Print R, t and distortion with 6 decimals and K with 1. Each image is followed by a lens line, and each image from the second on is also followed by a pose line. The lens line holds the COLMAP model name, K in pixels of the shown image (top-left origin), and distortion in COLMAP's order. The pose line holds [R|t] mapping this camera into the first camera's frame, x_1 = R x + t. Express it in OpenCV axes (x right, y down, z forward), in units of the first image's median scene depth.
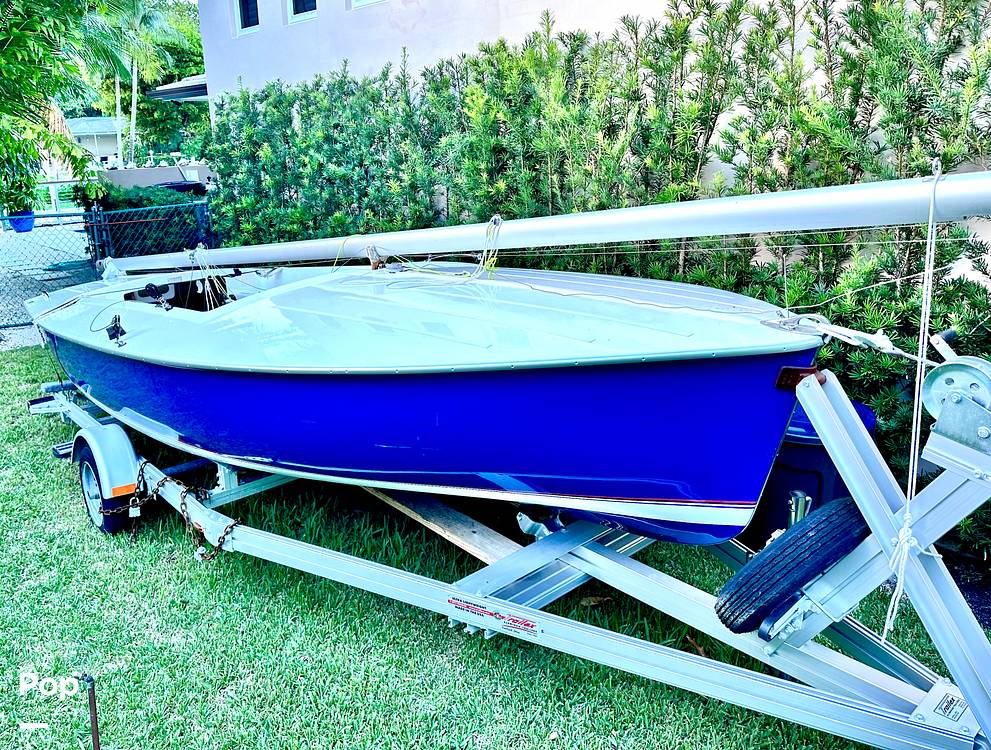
lens RADIAL K [[757.9, 0, 448.9], [0, 757.9, 332.9], [0, 0, 1]] dist [0.137008, -0.208094]
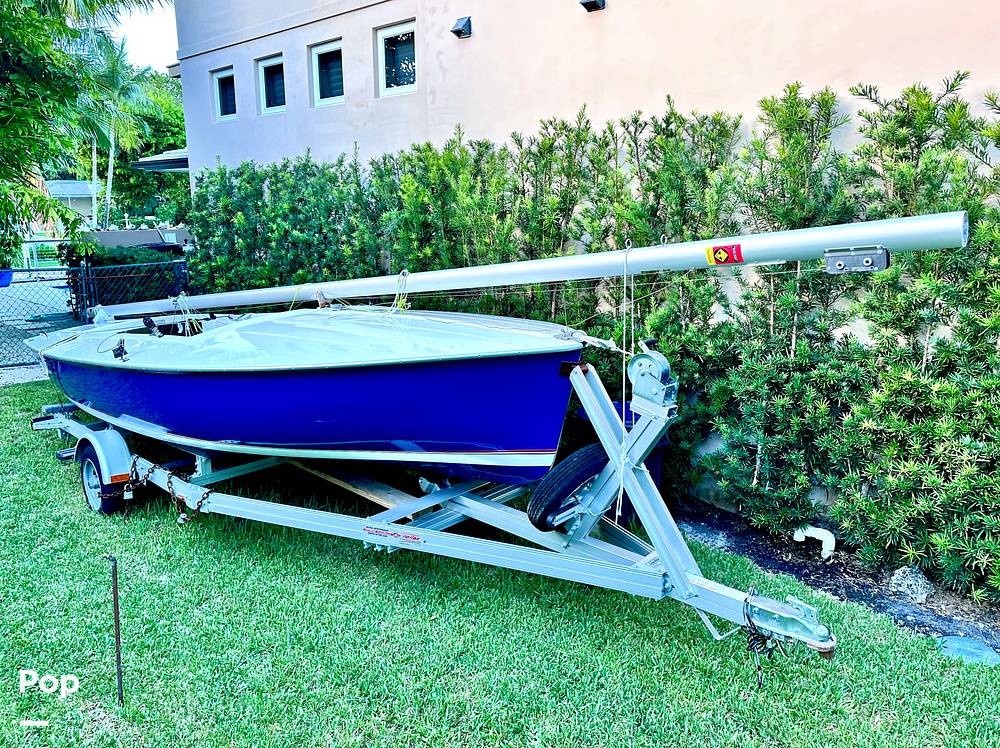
lens RADIAL K [[713.9, 0, 499.4], [0, 713.9, 355.0], [0, 0, 1]] dist [0.092824, -0.125945]
pose [[0.993330, 0.008647, 0.114983, 0.062664], [-0.002647, 0.998632, -0.052231, 0.057224], [-0.115277, 0.051578, 0.991993, -0.265365]]
